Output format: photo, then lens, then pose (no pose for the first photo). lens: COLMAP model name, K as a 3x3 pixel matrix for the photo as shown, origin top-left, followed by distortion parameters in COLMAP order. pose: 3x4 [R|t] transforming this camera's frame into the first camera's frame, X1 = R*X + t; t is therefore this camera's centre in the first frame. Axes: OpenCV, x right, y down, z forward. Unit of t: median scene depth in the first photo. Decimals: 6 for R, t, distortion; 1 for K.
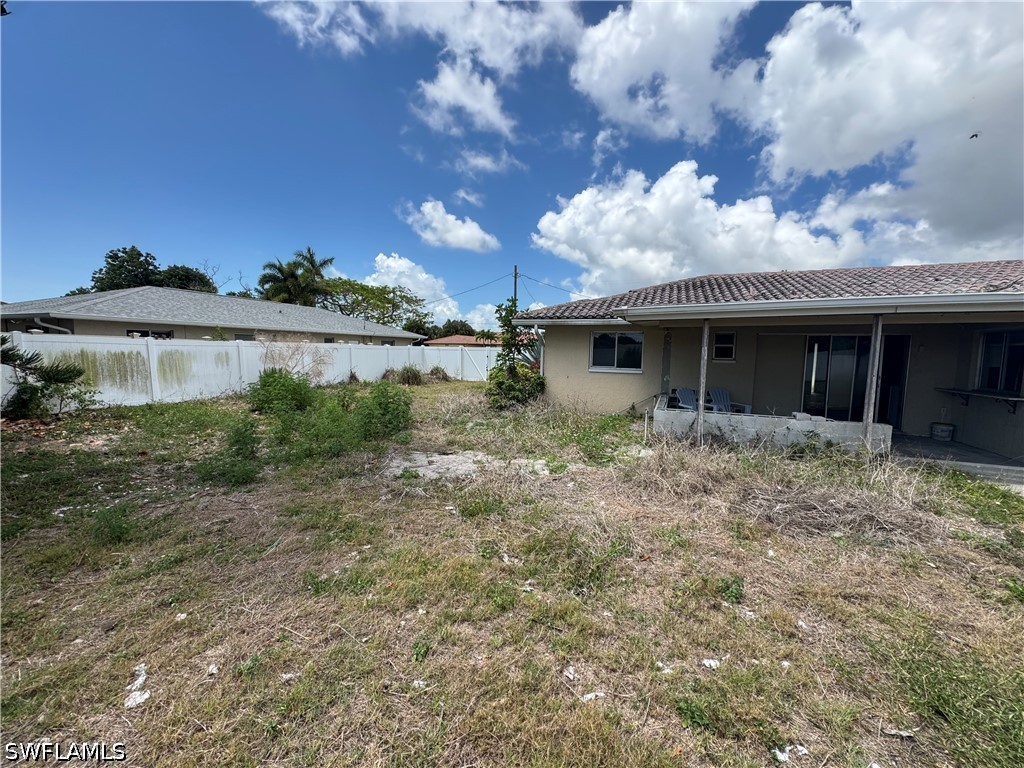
lens RADIAL K [[408.2, 0, 509.3], [0, 408.2, 383.9], [0, 0, 1]] dist [-0.000563, 0.000456]
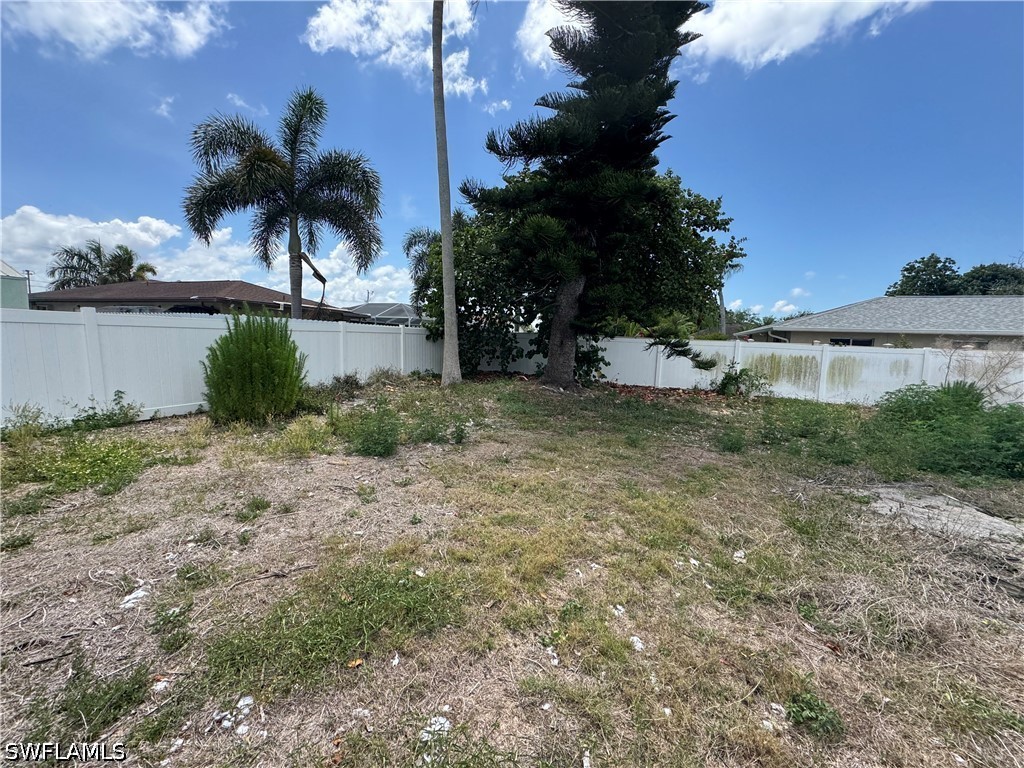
lens RADIAL K [[408.2, 0, 509.3], [0, 408.2, 383.9], [0, 0, 1]] dist [-0.000563, 0.000456]
pose [[-0.003152, 0.090947, -0.995851, 0.343610], [-0.118982, 0.988747, 0.090675, -0.001813], [0.992891, 0.118774, 0.007704, 0.141305]]
